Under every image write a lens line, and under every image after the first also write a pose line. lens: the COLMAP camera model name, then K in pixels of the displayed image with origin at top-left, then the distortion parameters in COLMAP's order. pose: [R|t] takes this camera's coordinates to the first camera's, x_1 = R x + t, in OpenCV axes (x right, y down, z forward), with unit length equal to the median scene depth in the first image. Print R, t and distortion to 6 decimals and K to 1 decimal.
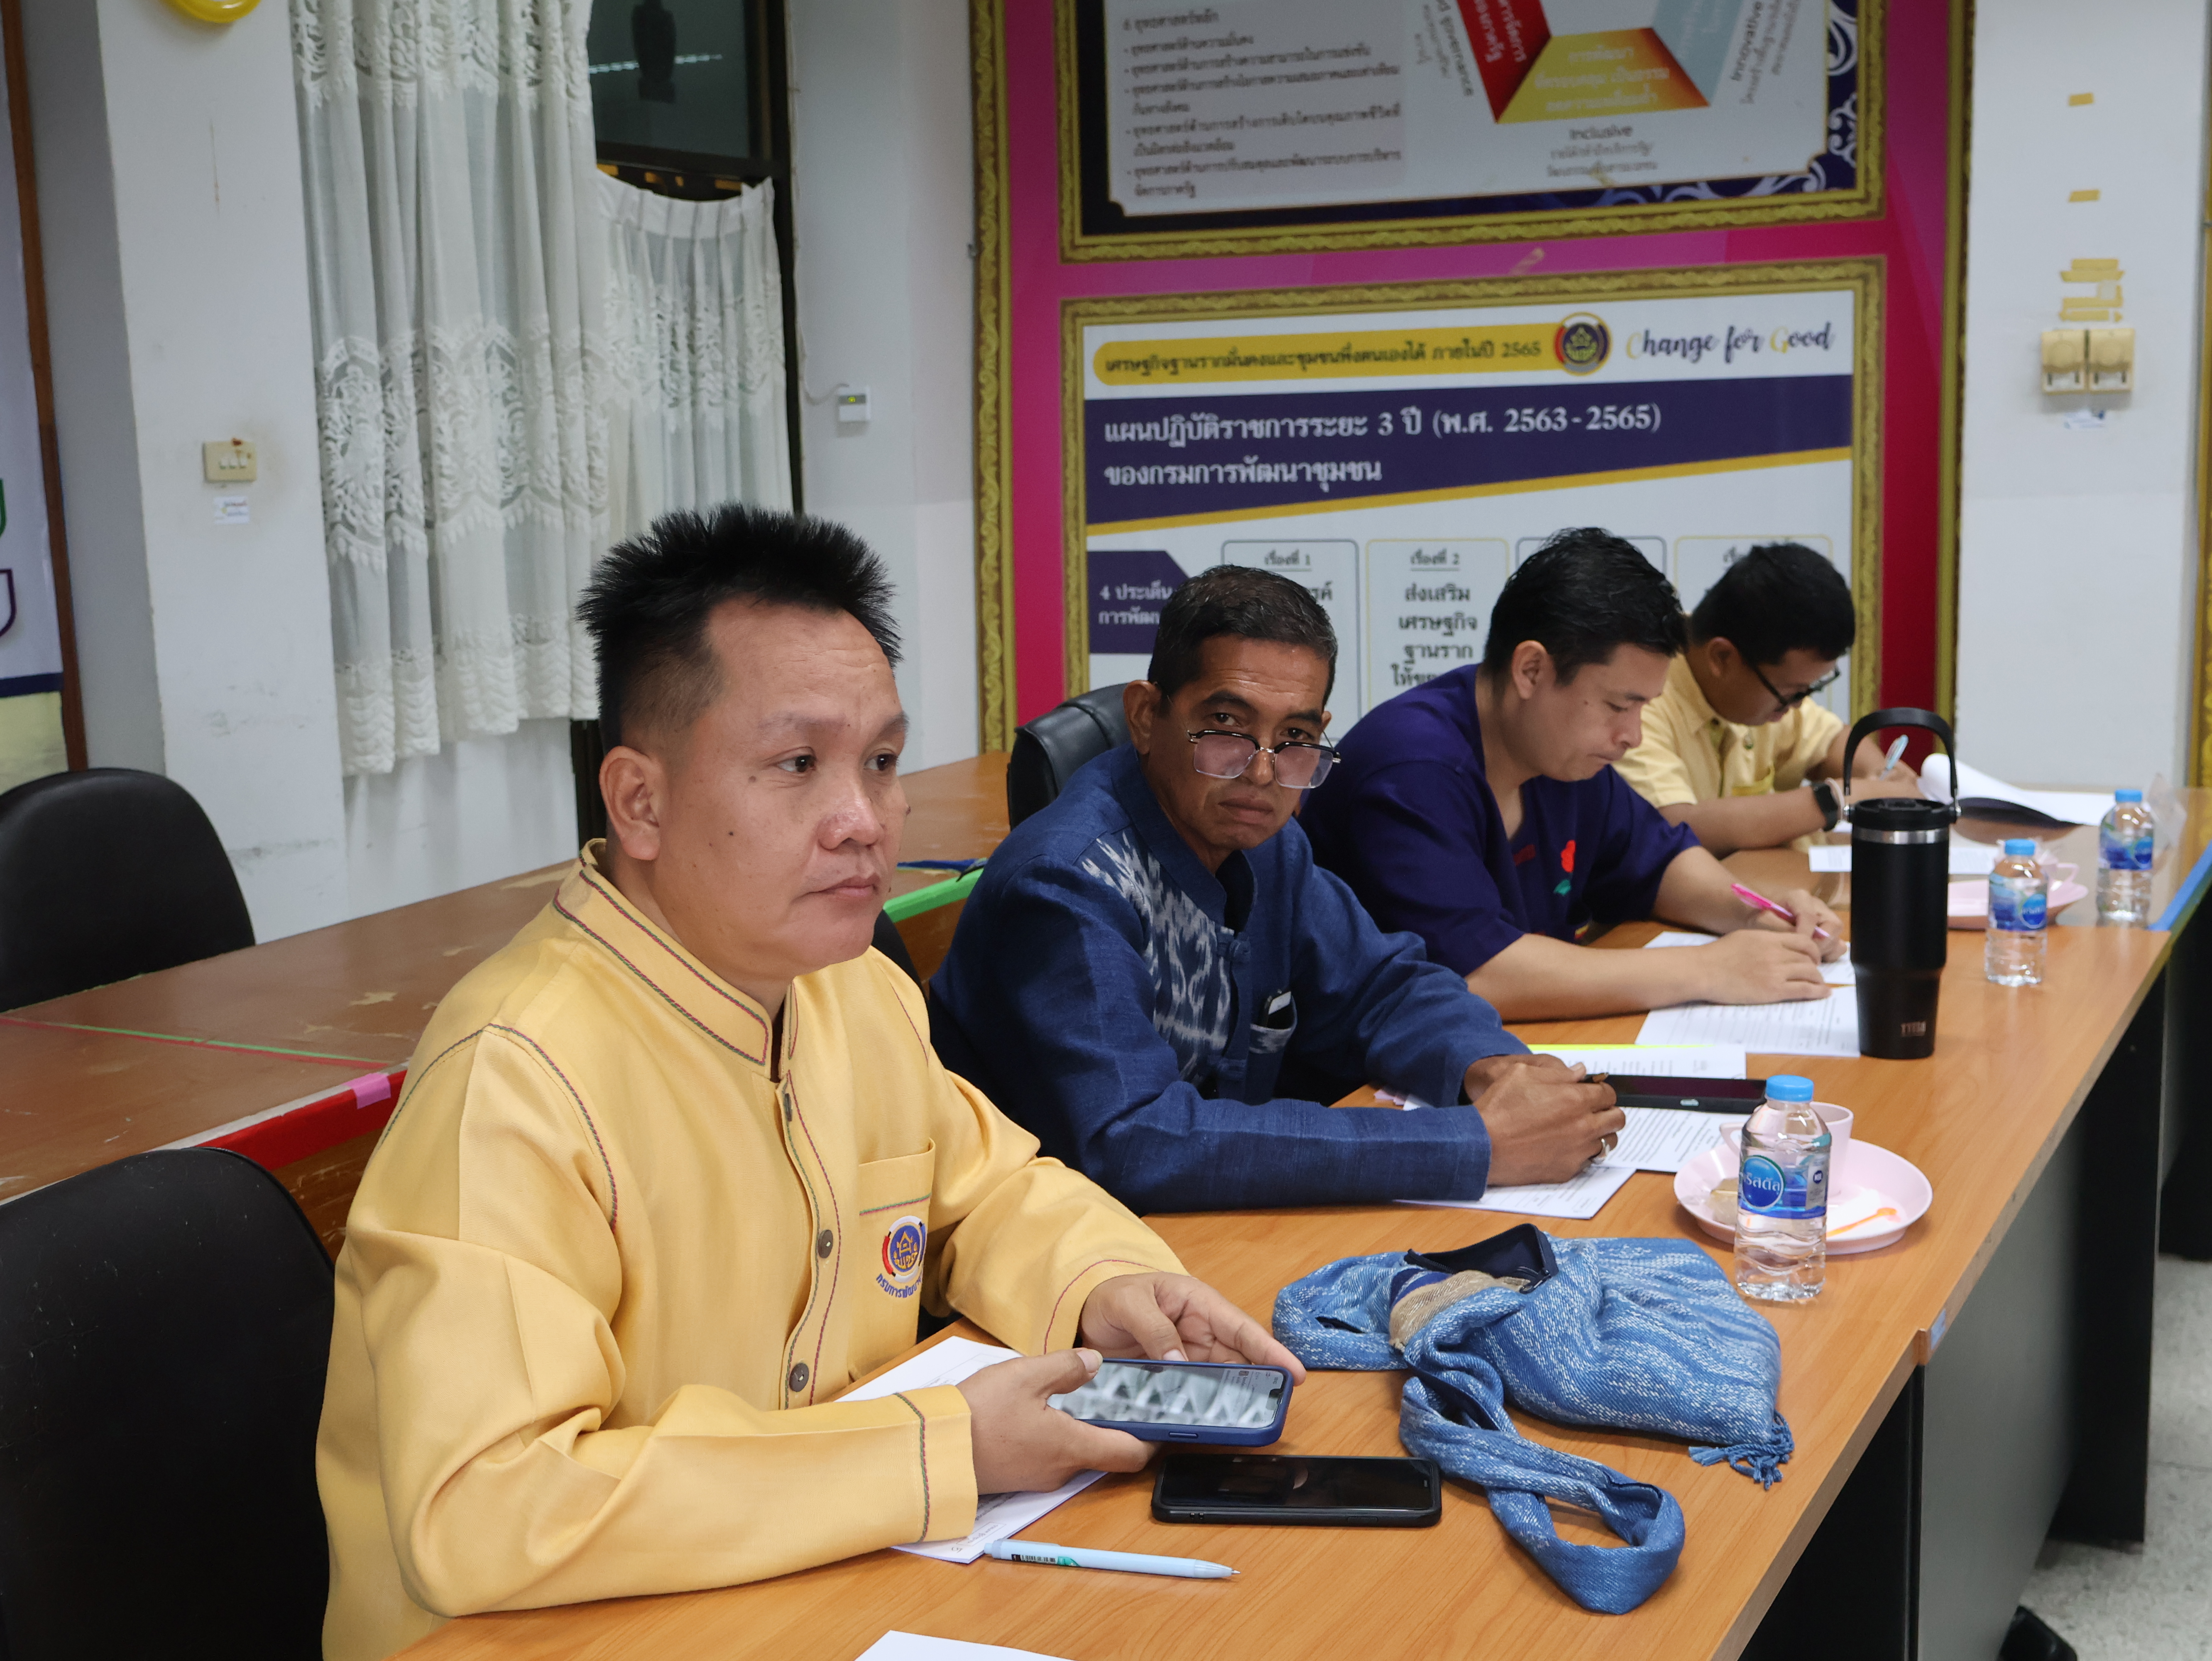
lens RADIAL K [[2723.0, 0, 1102.3], [0, 2723.0, 840.3], [0, 0, 1]] dist [-0.008038, 0.000000]
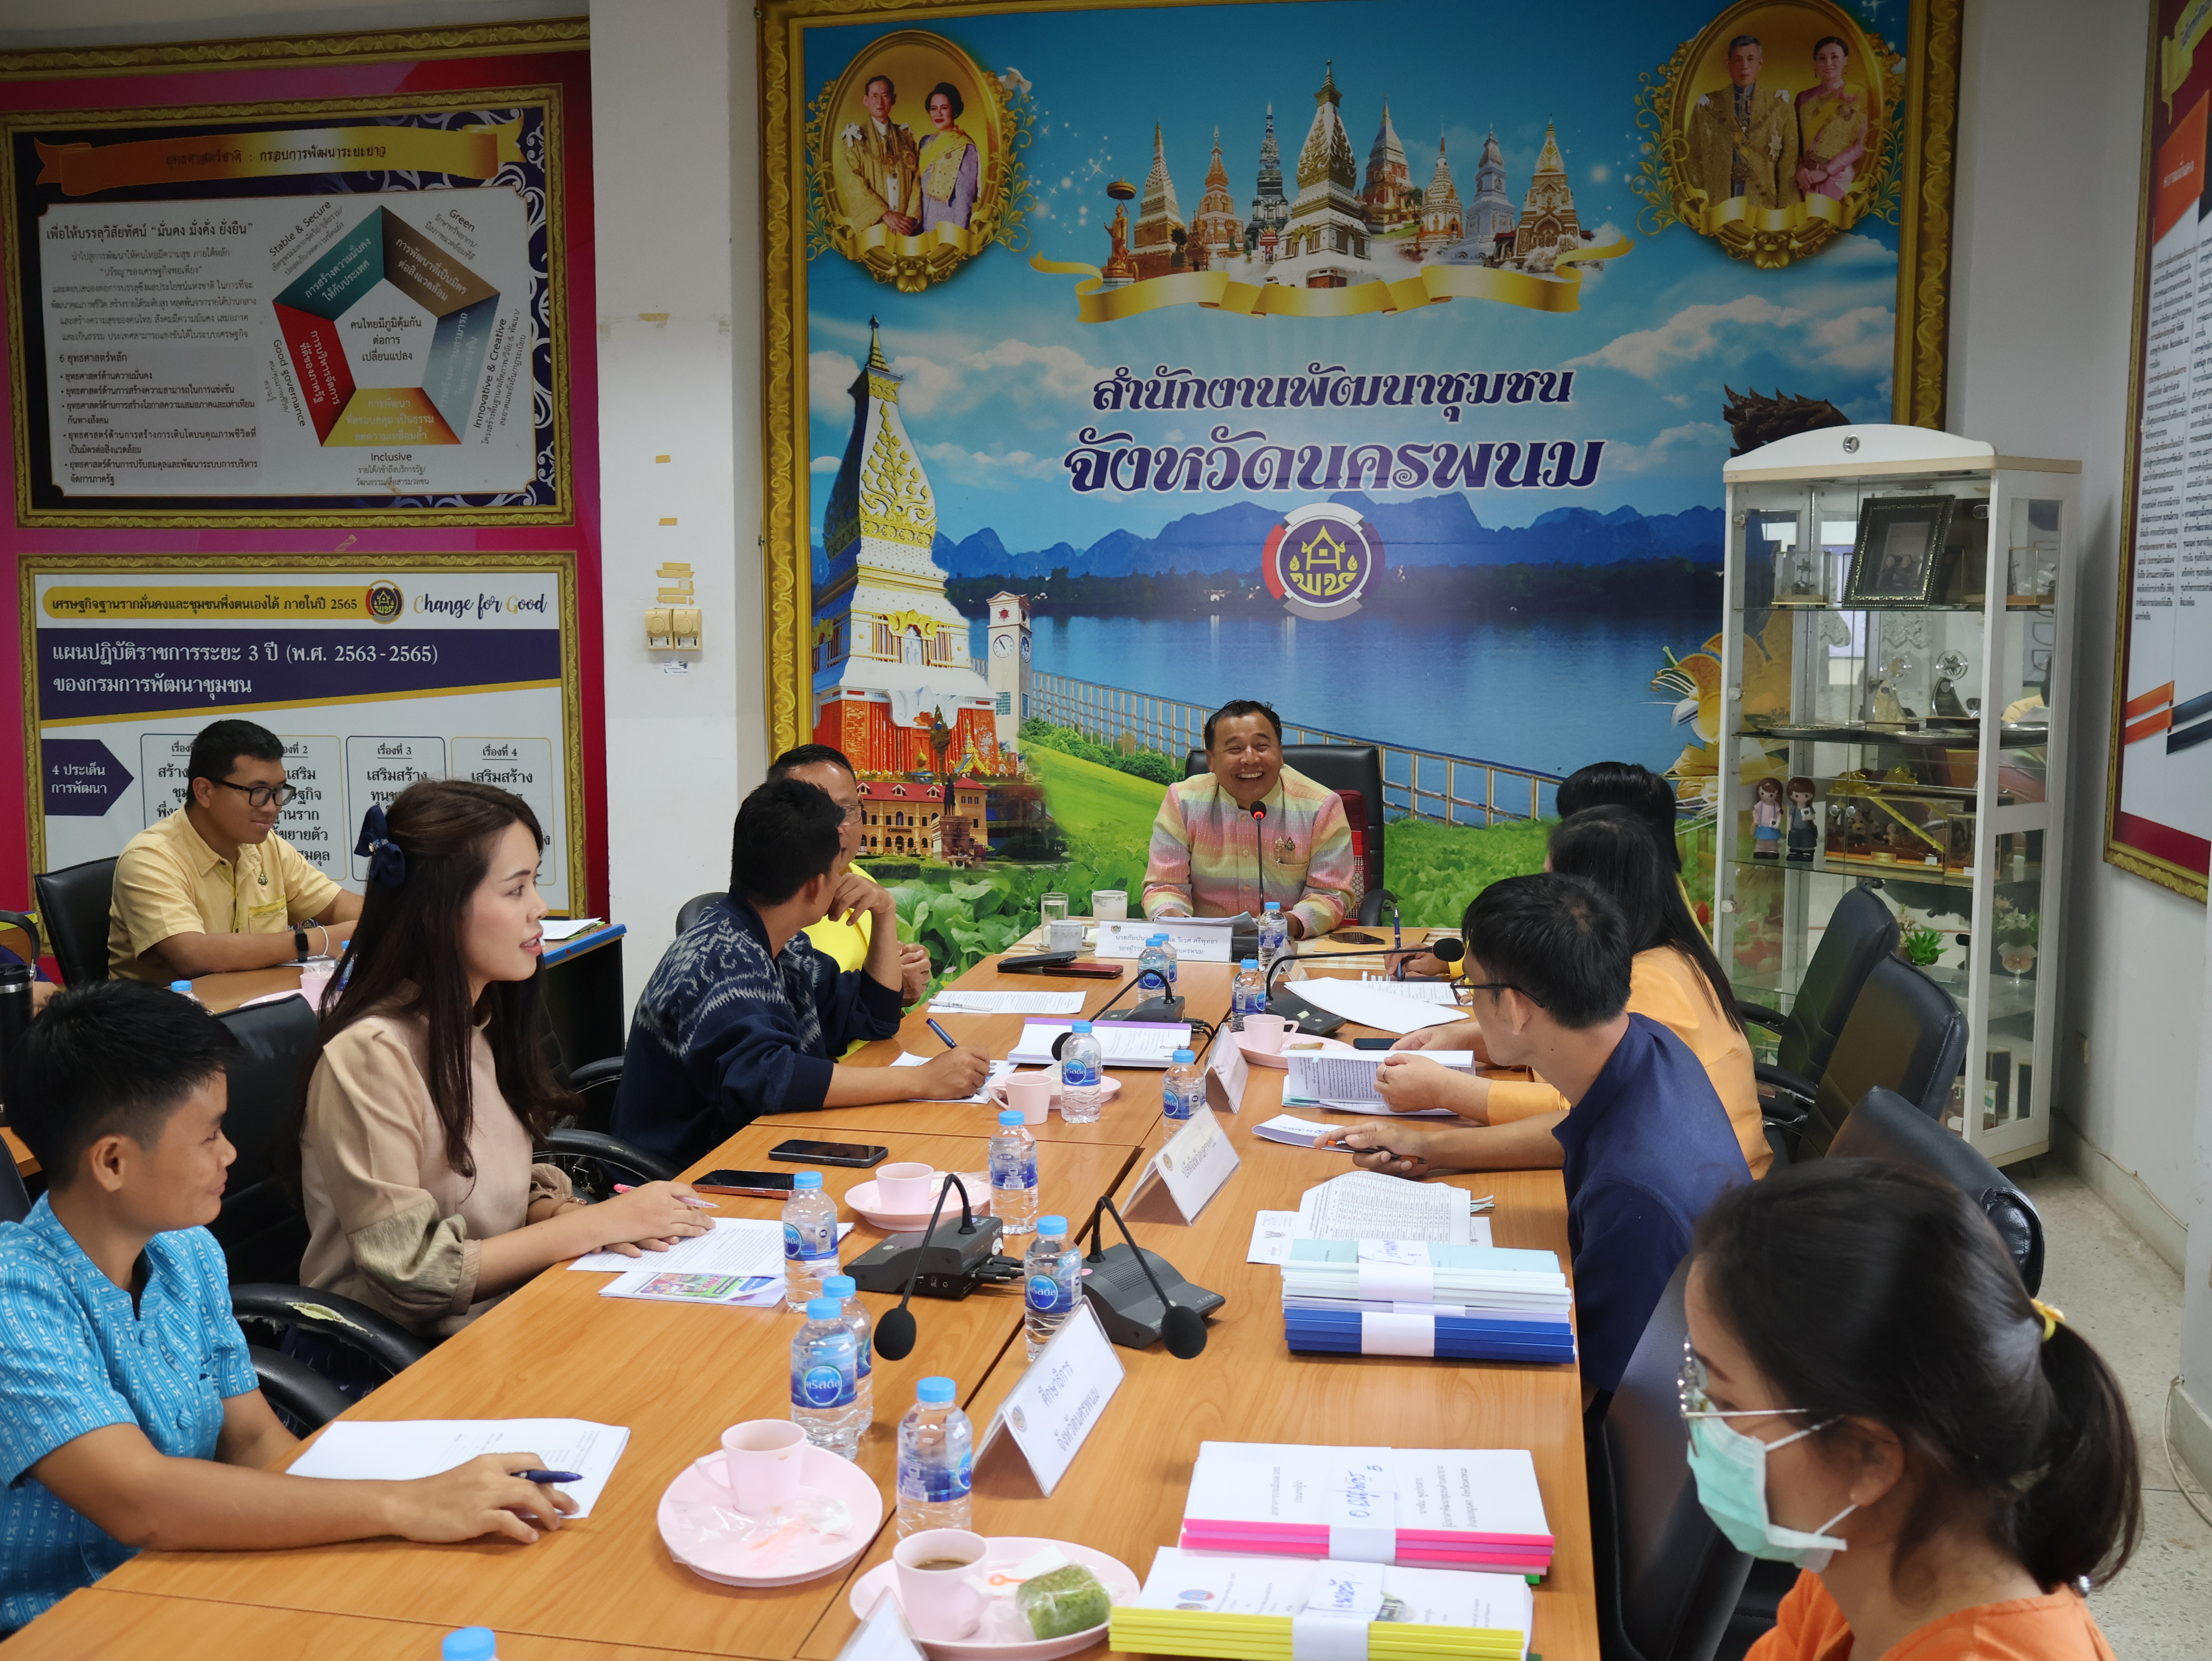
lens RADIAL K [[2070.0, 0, 1104.6], [0, 2070.0, 825.0], [0, 0, 1]] dist [-0.003751, 0.000000]
pose [[0.959137, -0.004961, 0.282898, 0.232043], [0.016943, 0.999059, -0.039925, -0.015150], [-0.282434, 0.043087, 0.958319, -0.146857]]
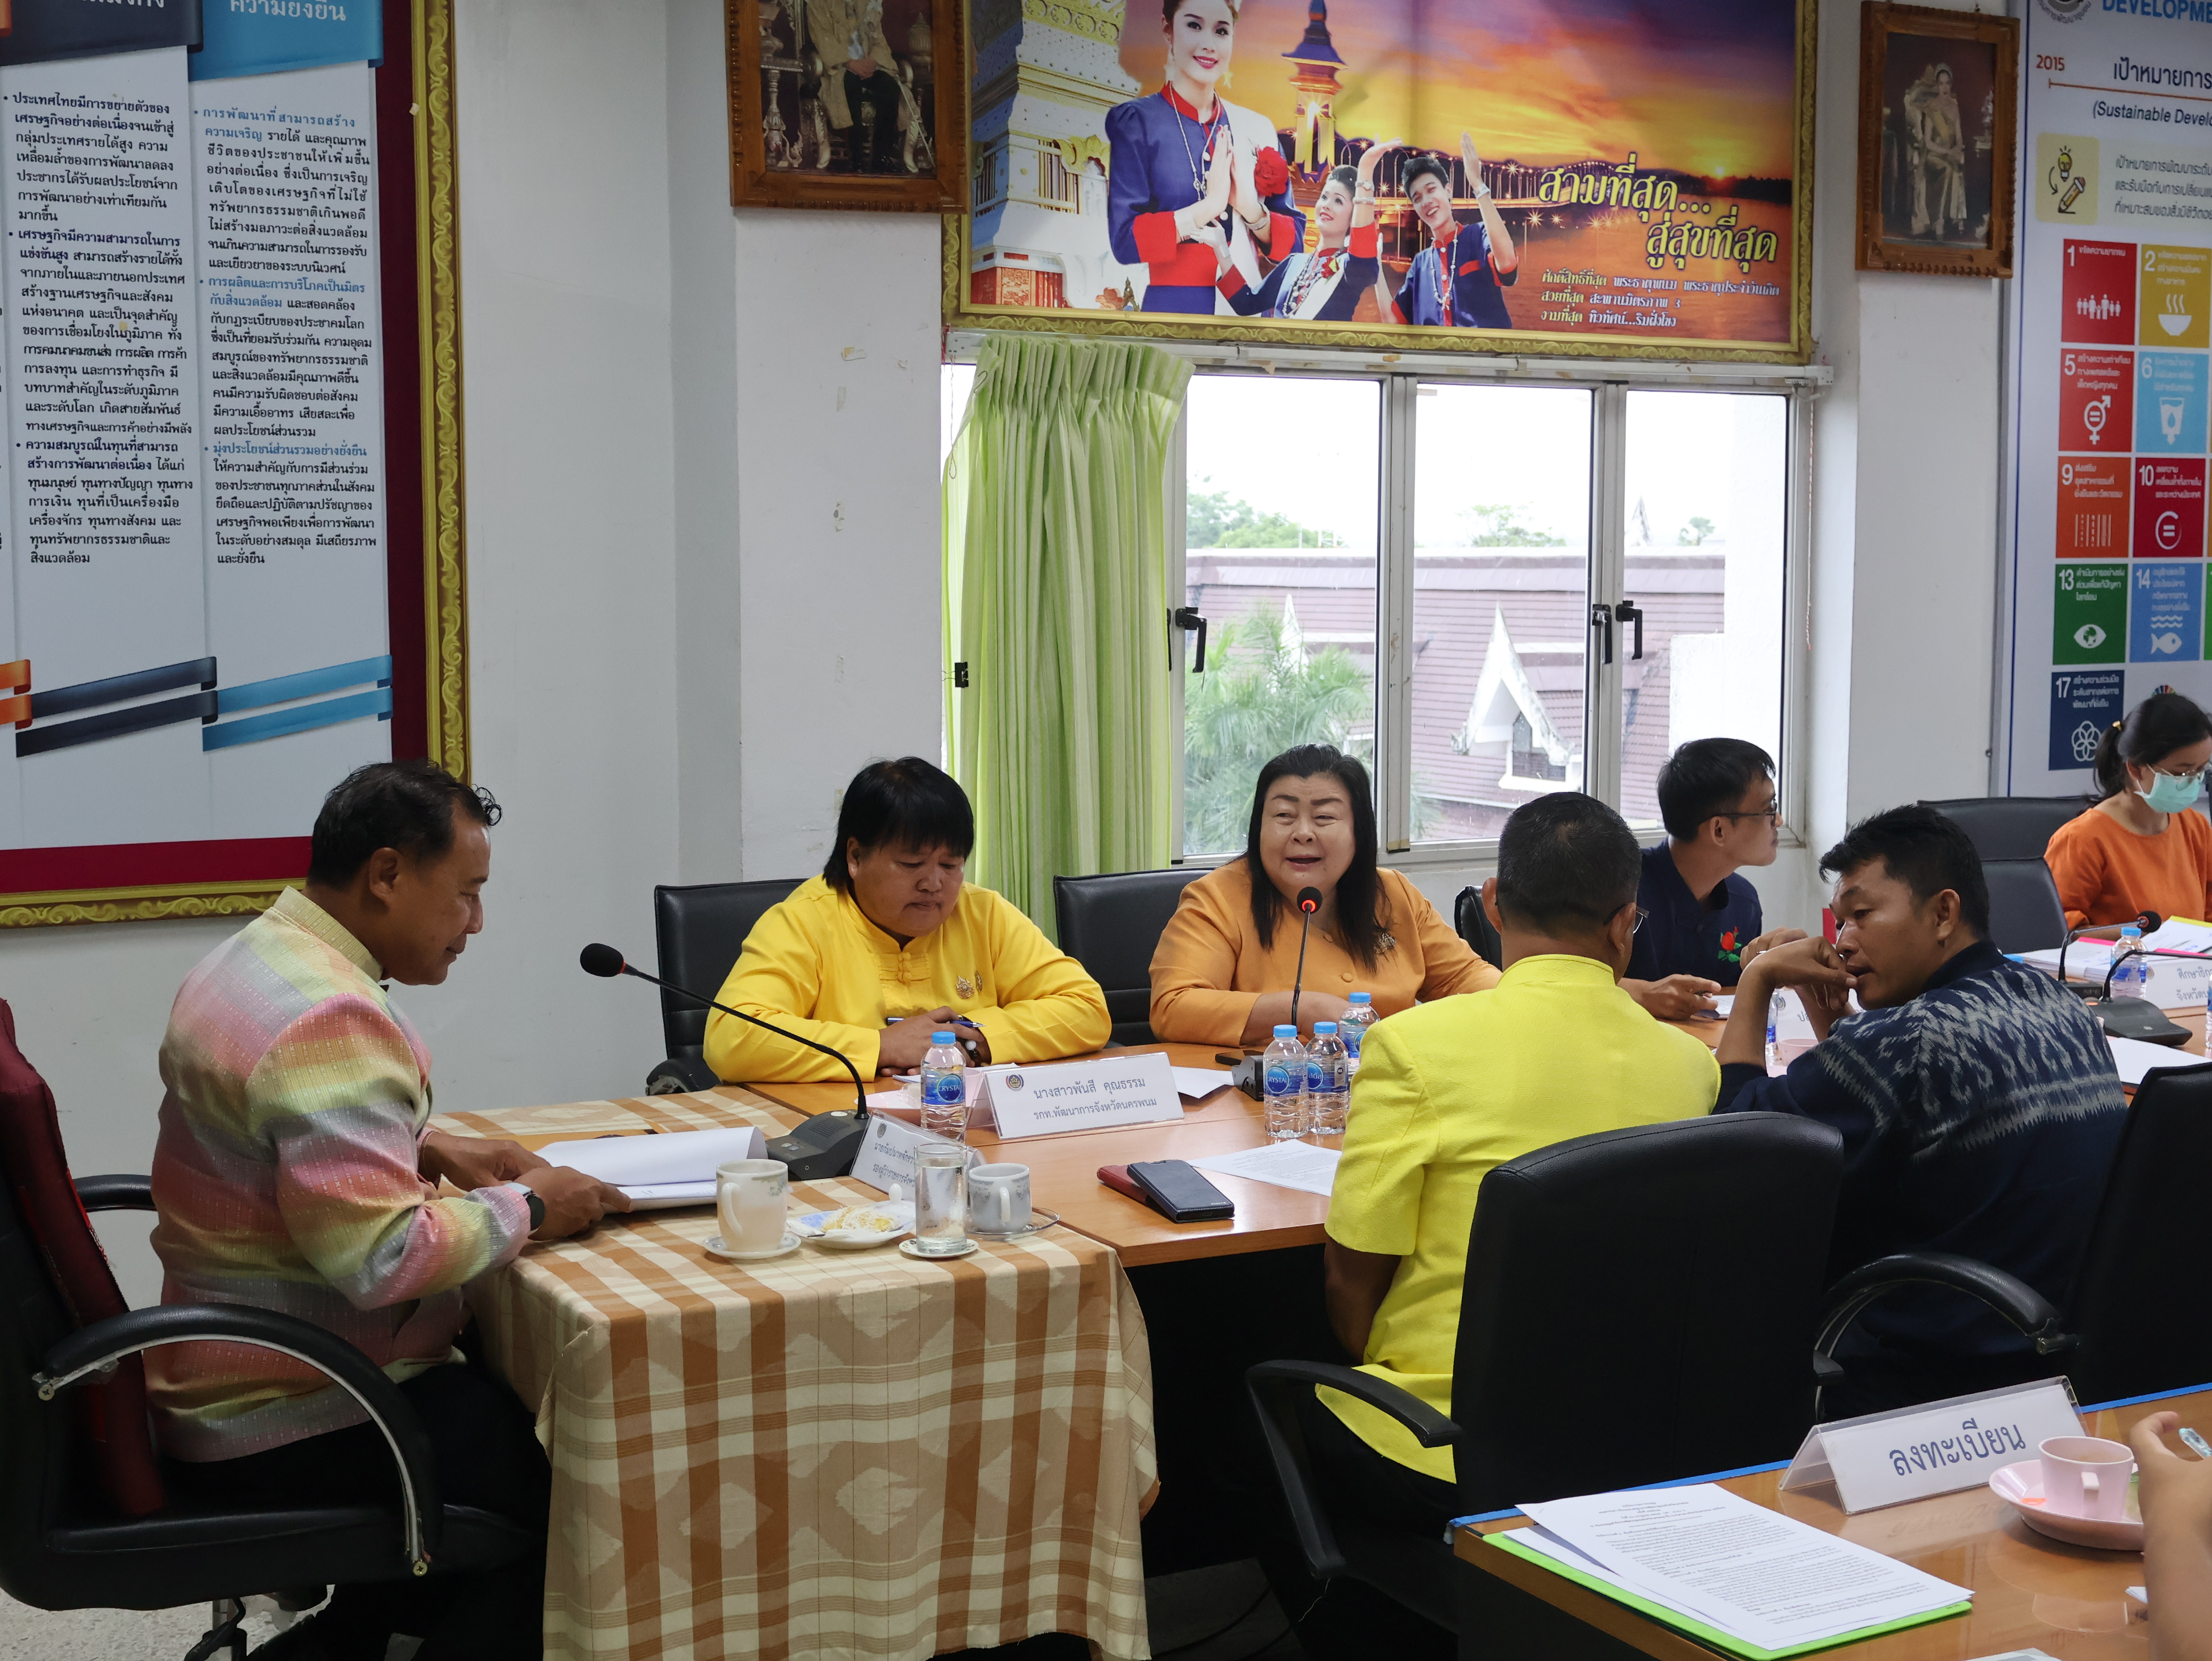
lens RADIAL K [[2885.6, 0, 1068.5], [0, 2885.6, 823.4], [0, 0, 1]] dist [0.001310, 0.000000]
pose [[-0.821551, -0.027922, 0.569450, 0.120758], [0.107248, 0.973401, 0.202457, -0.174543], [-0.559956, 0.227401, -0.796704, 0.924505]]
